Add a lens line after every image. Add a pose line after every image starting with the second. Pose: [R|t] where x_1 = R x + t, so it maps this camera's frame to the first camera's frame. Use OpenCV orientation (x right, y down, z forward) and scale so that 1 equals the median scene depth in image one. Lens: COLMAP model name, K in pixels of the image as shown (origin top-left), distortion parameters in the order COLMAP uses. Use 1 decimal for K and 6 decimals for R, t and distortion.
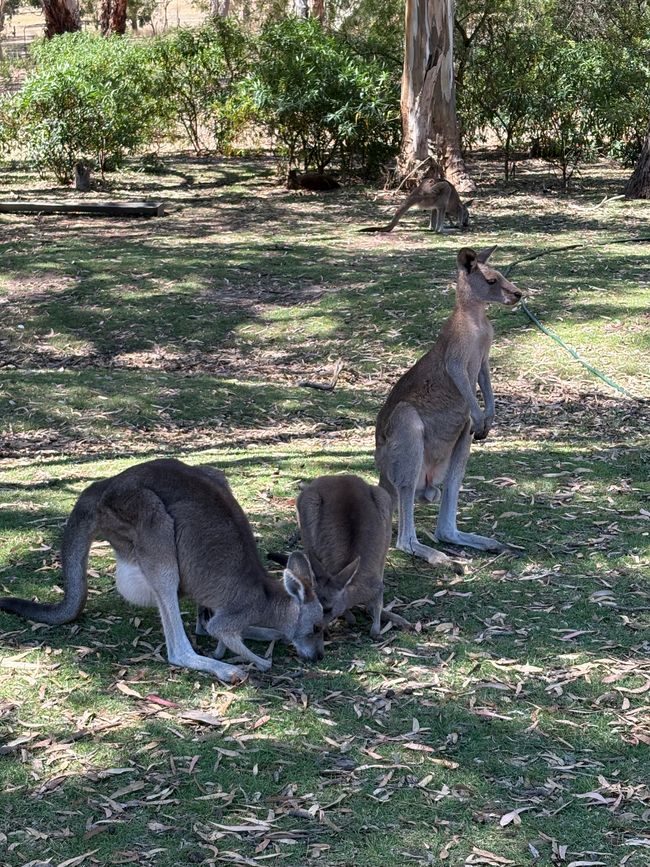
lens RADIAL K [[1648.2, 0, 325.0], [0, 1648.2, 433.5], [0, 0, 1]] dist [0.191372, -0.696035]
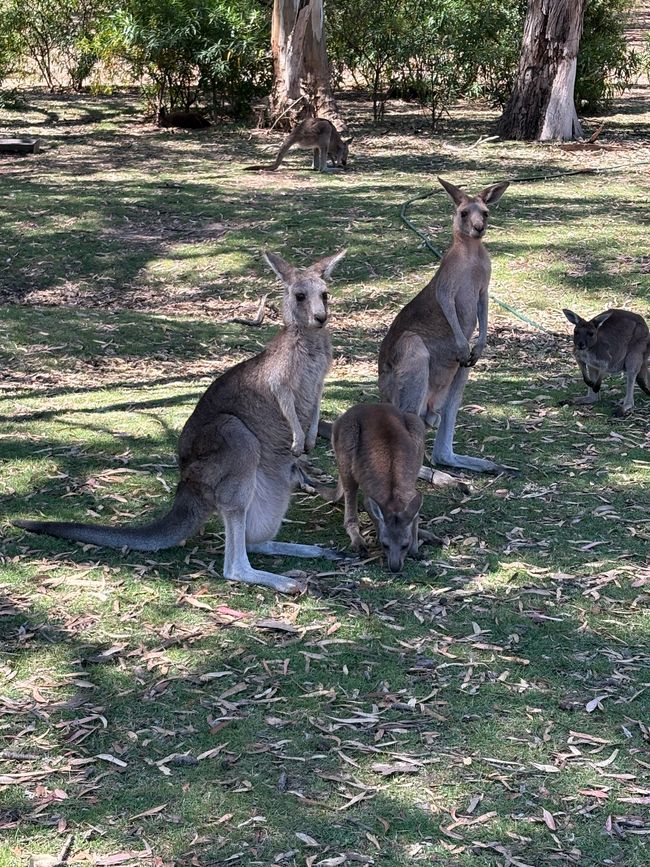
lens RADIAL K [[1648.2, 0, 325.0], [0, 1648.2, 433.5], [0, 0, 1]] dist [0.191372, -0.696035]
pose [[0.994376, -0.012637, 0.105147, -0.098979], [0.008931, 0.999325, 0.035640, 0.006753], [-0.105526, -0.034501, 0.993818, -0.034345]]
